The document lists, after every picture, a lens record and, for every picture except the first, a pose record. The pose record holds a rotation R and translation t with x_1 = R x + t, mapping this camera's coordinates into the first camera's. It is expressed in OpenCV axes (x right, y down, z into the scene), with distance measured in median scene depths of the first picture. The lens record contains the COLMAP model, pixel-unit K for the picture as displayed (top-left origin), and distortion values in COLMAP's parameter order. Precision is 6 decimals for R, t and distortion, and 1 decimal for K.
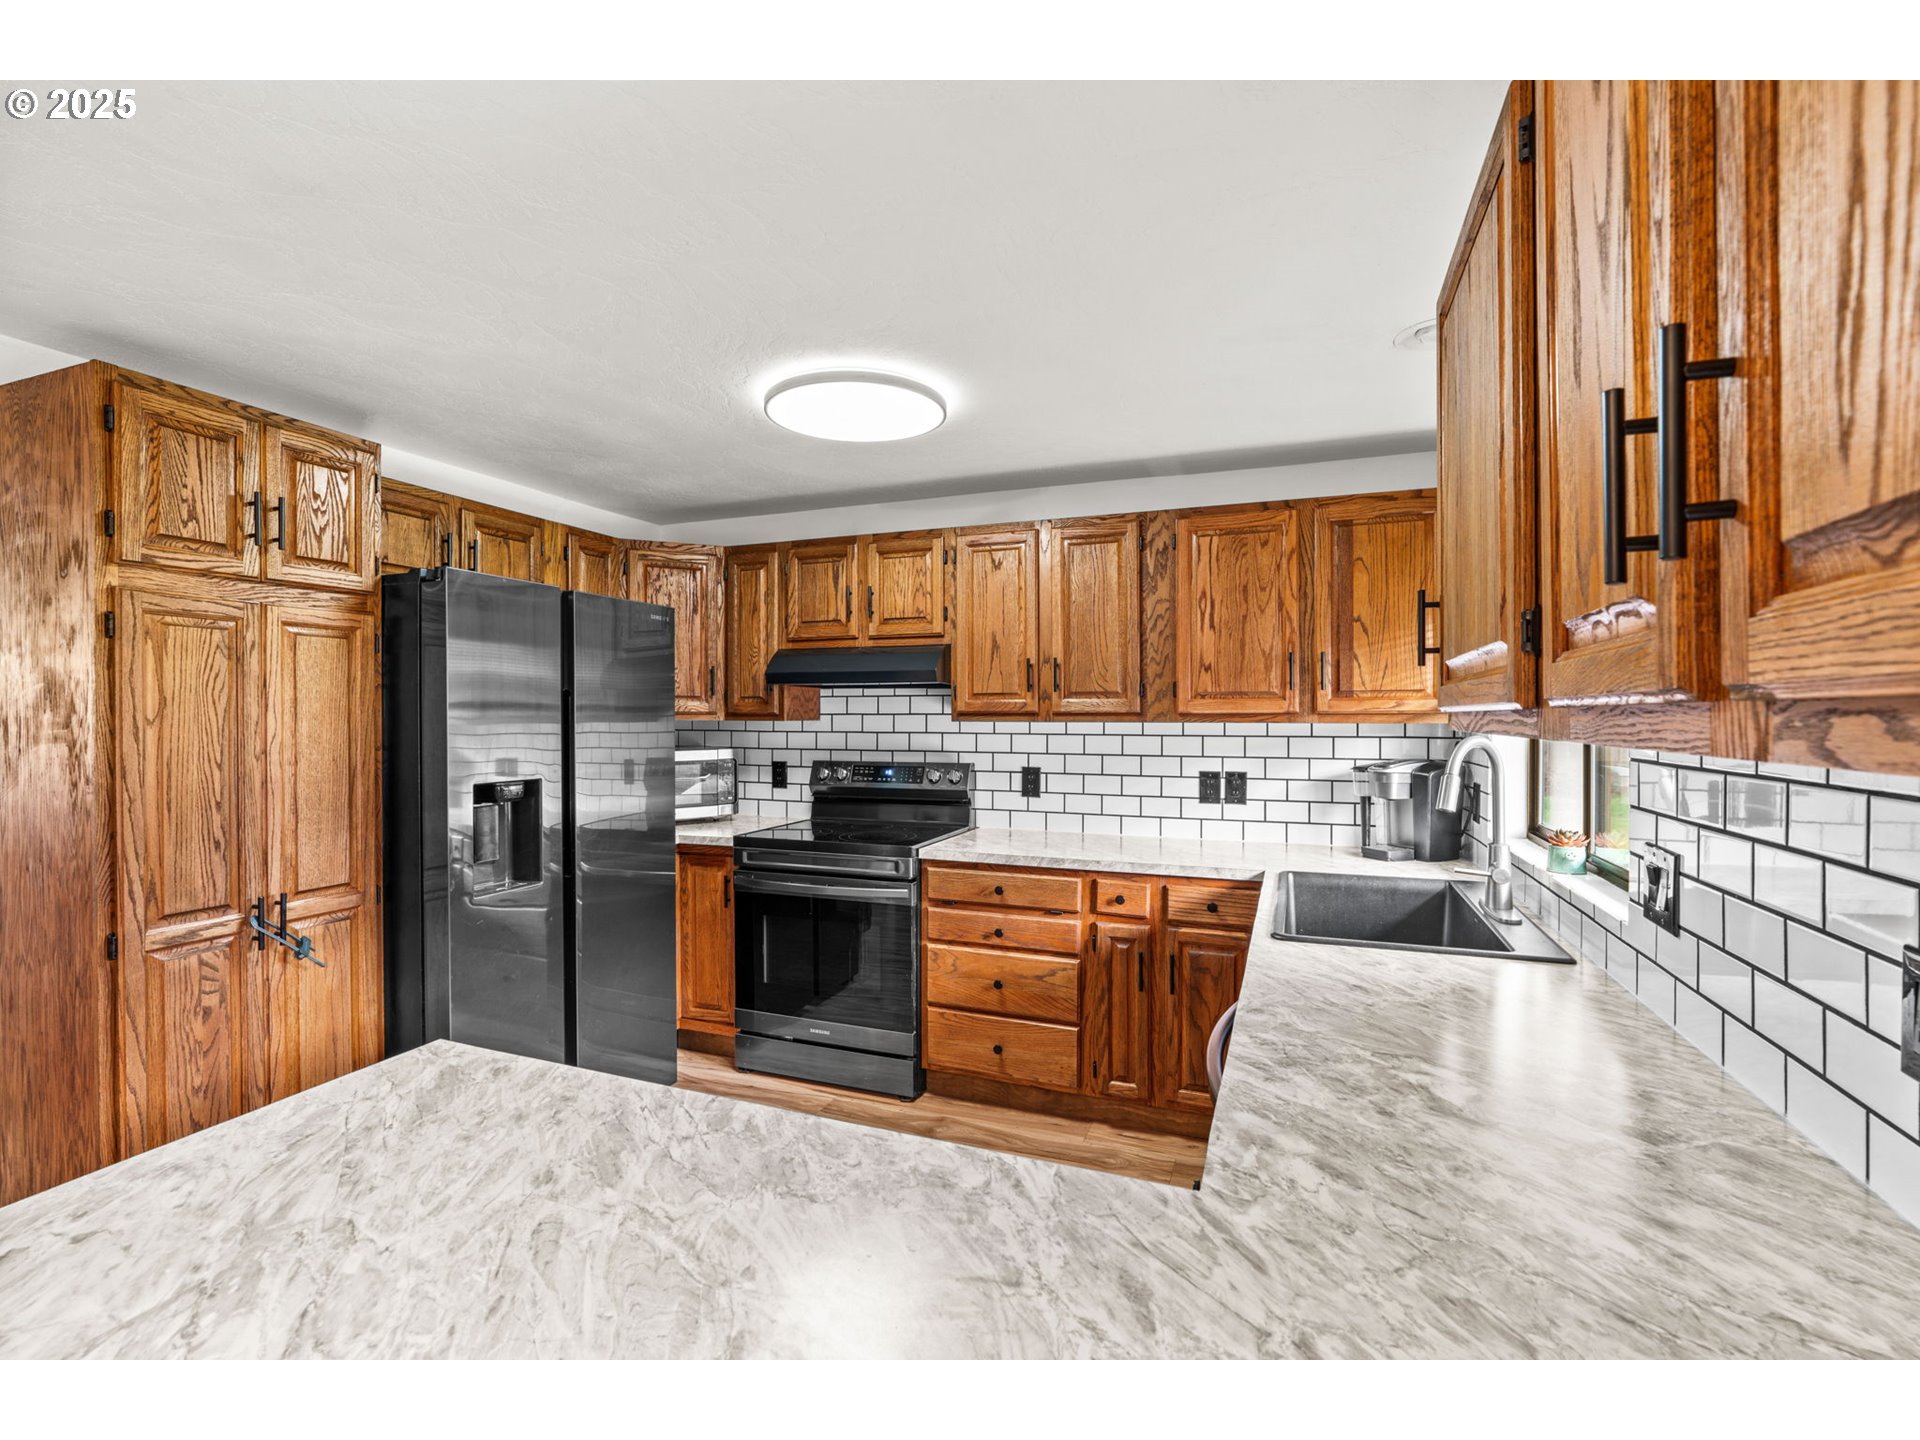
lens RADIAL K [[864.0, 0, 962.9], [0, 864.0, 722.7], [0, 0, 1]] dist [-0.014405, 0.000322]
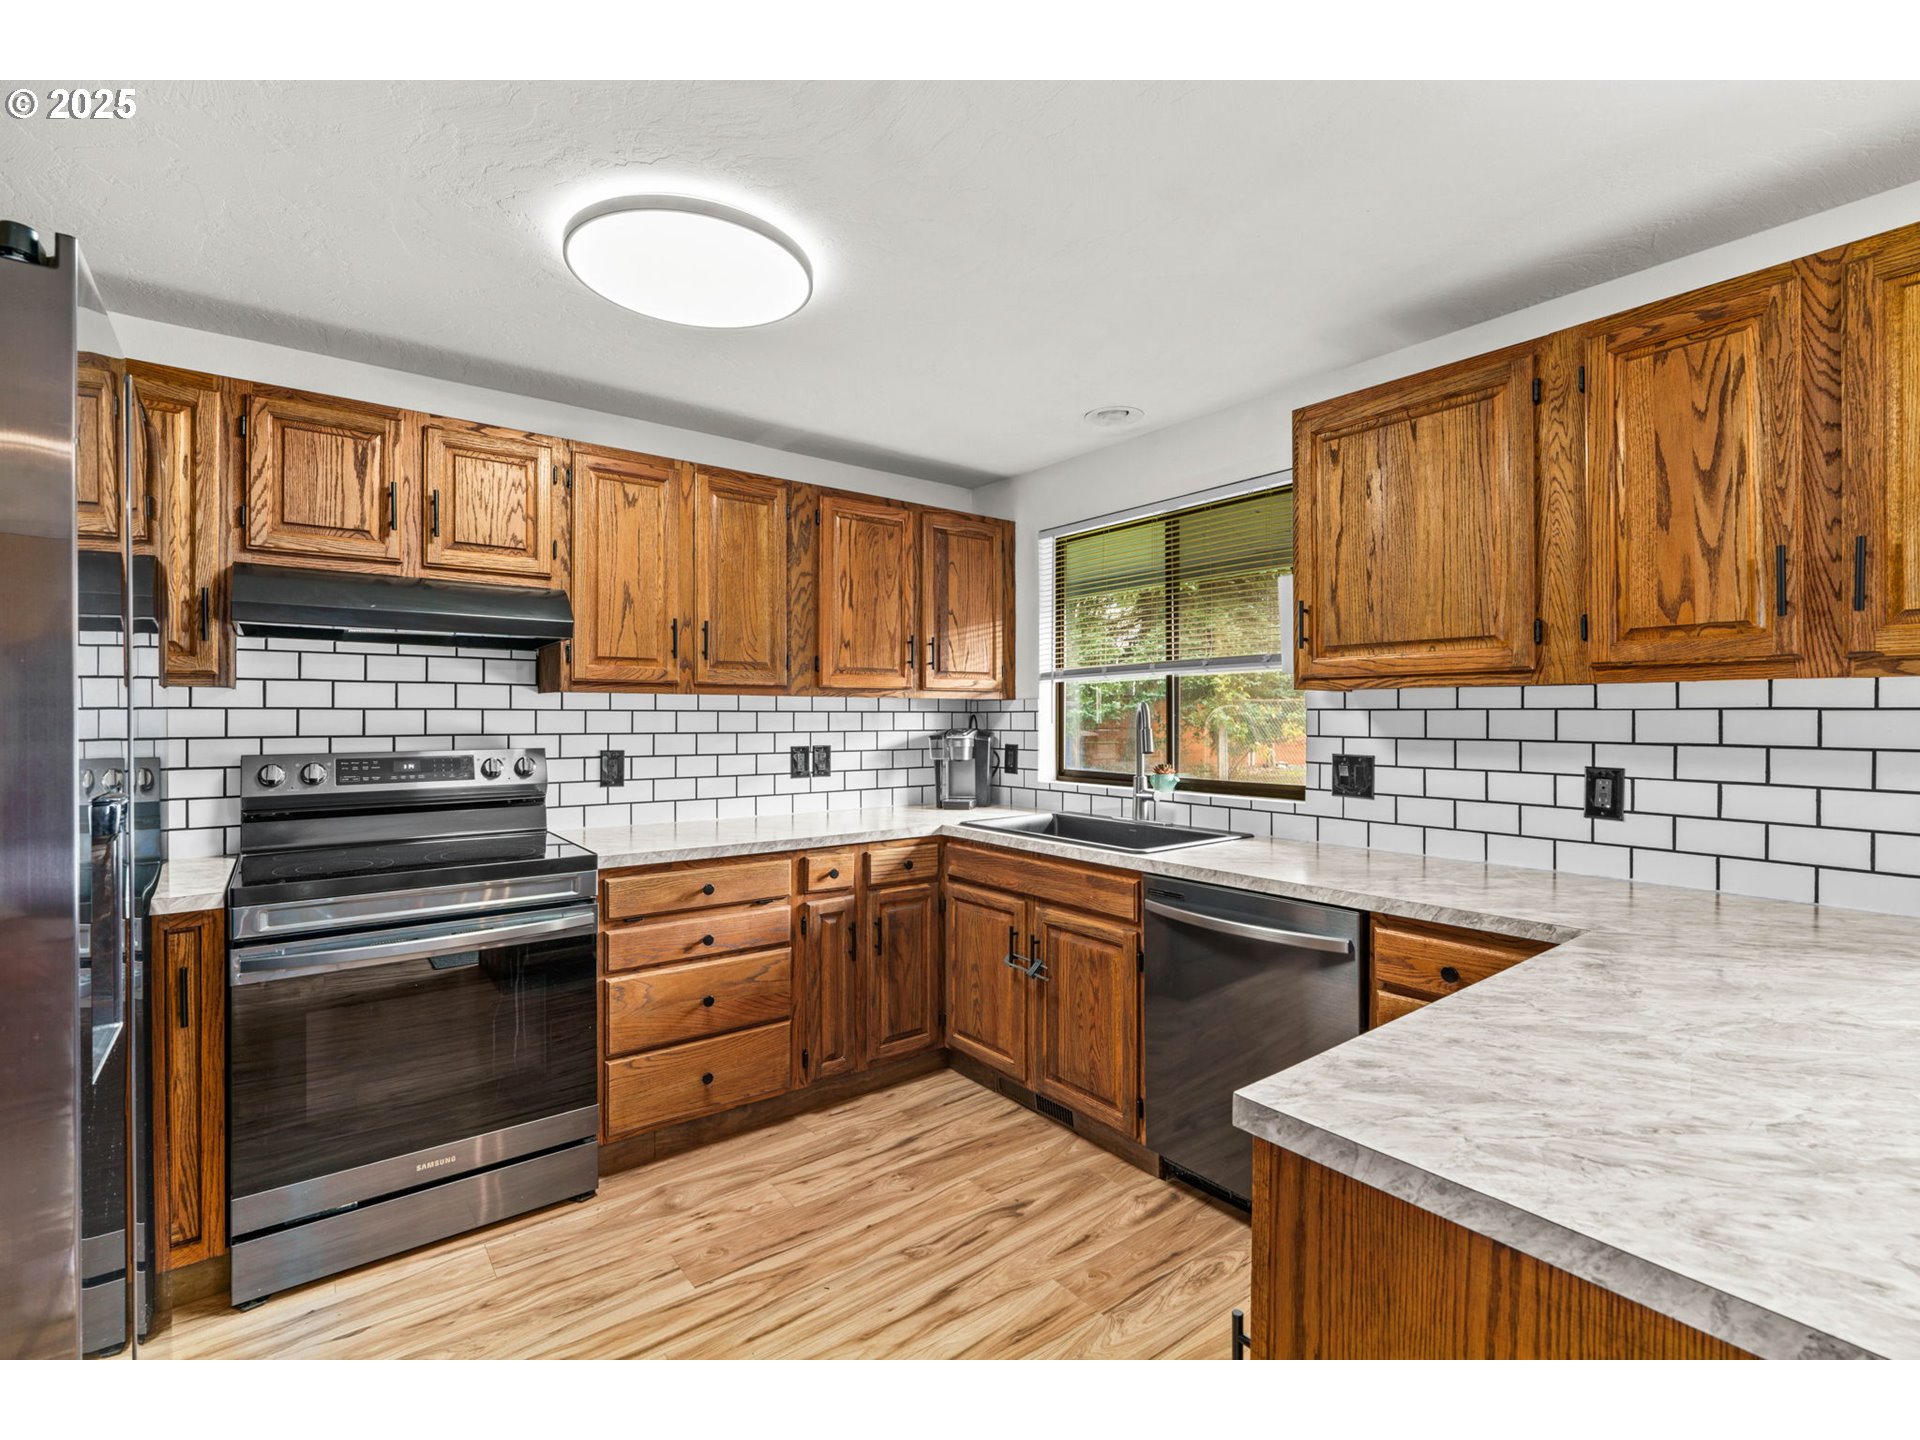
lens RADIAL K [[866.4, 0, 956.7], [0, 866.4, 715.1], [0, 0, 1]] dist [-0.012551, 0.001894]
pose [[0.512923, 0.001007, 0.858434, -0.543550], [0.006690, 0.999964, -0.005170, 0.028289], [-0.858409, 0.008394, 0.512898, 0.342965]]
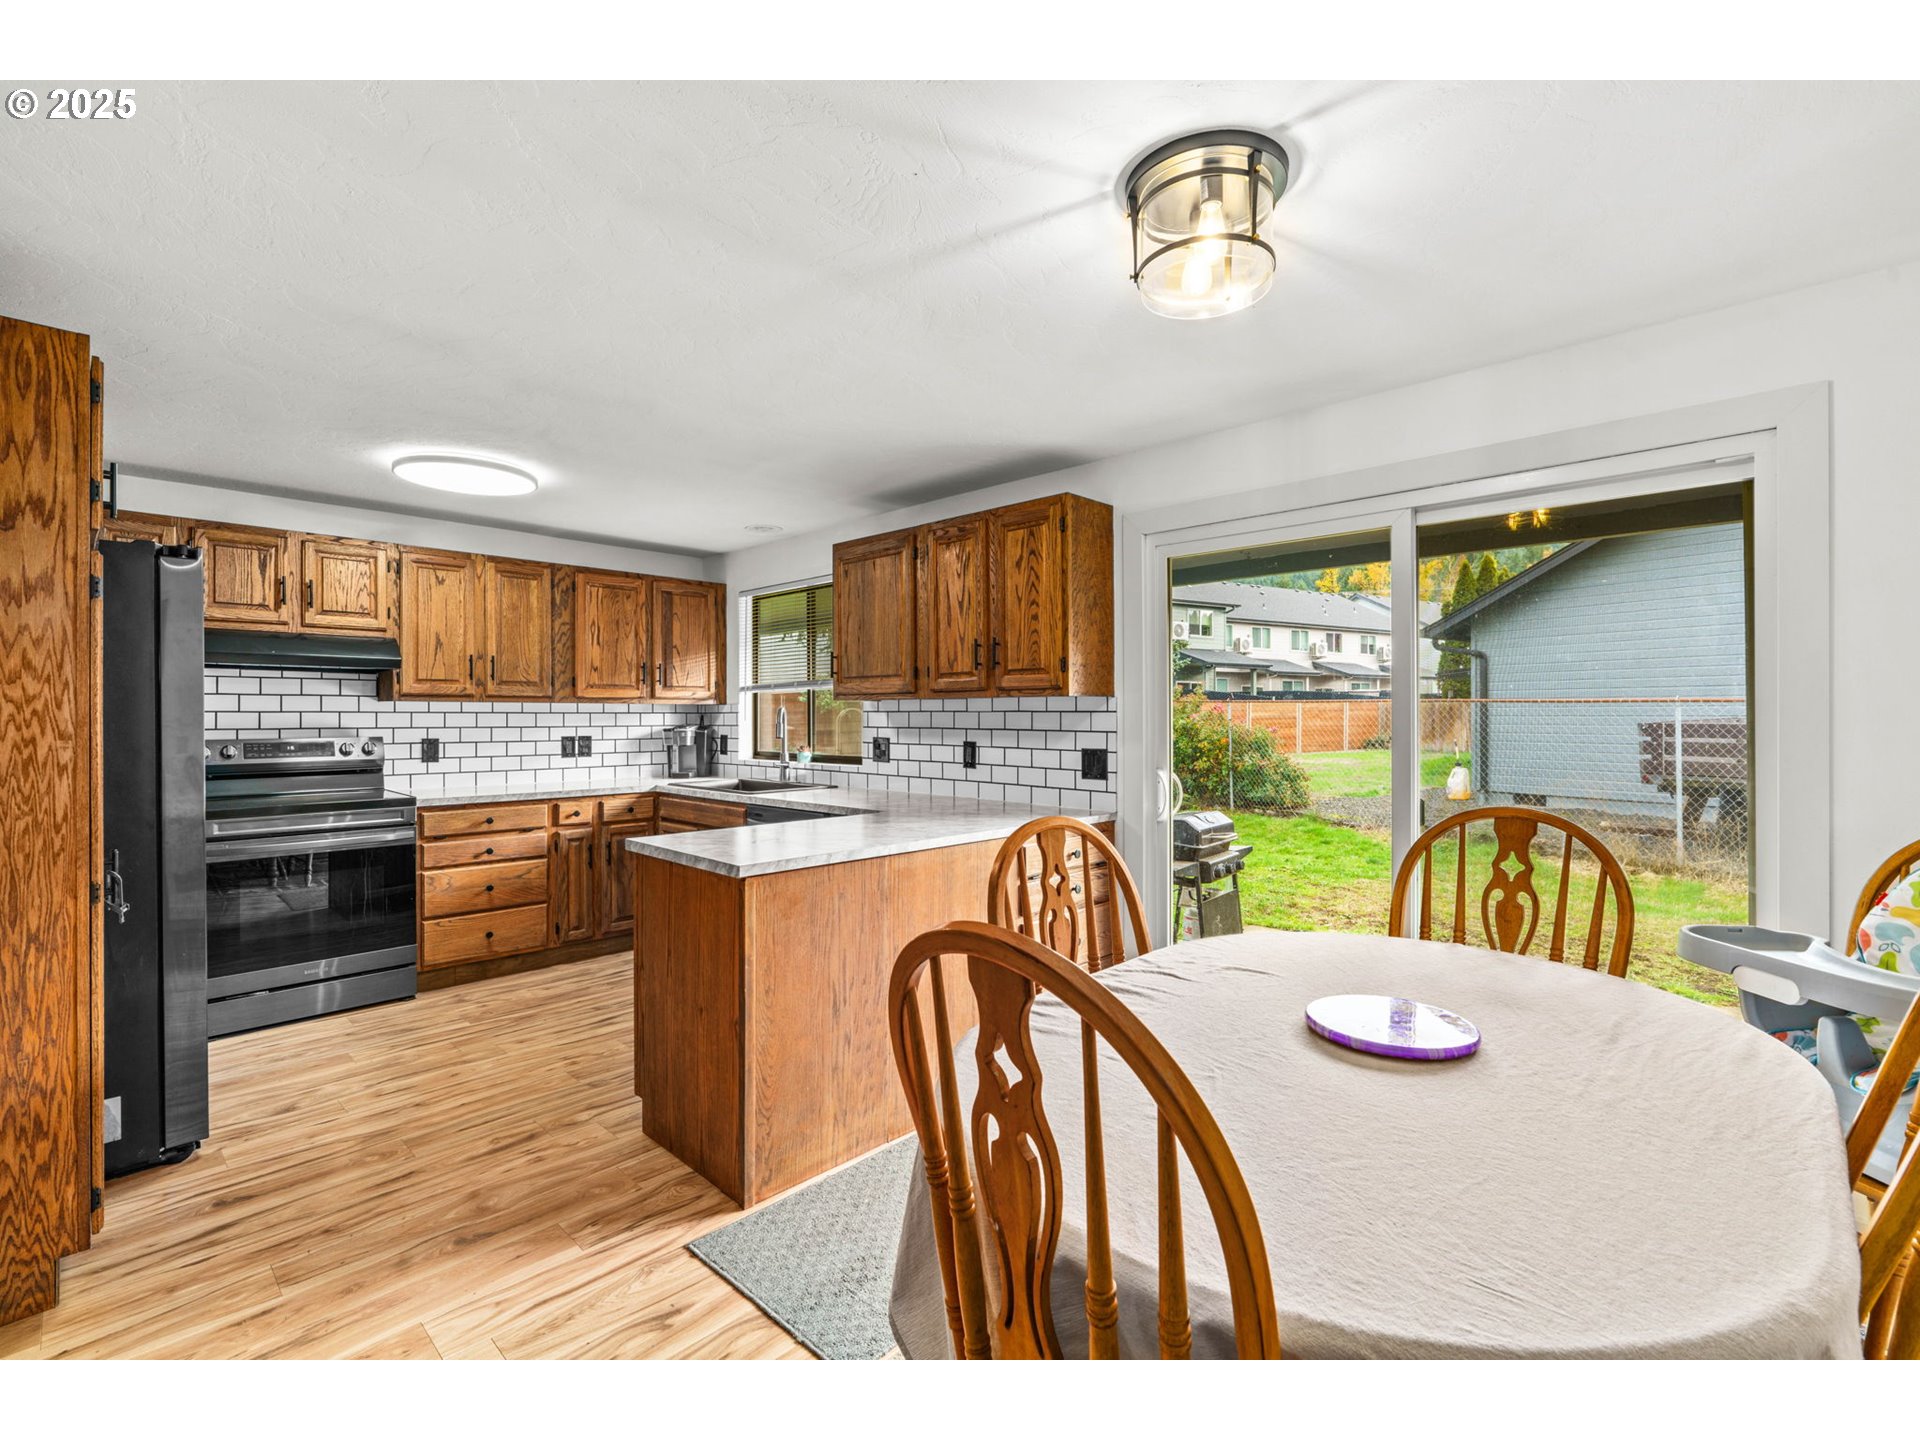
lens RADIAL K [[866.4, 0, 956.7], [0, 866.4, 715.1], [0, 0, 1]] dist [-0.012551, 0.001894]
pose [[0.385281, -0.000254, 0.922799, -0.927700], [0.009309, 0.999950, -0.003611, 0.033738], [-0.922752, 0.009981, 0.385264, -0.233162]]
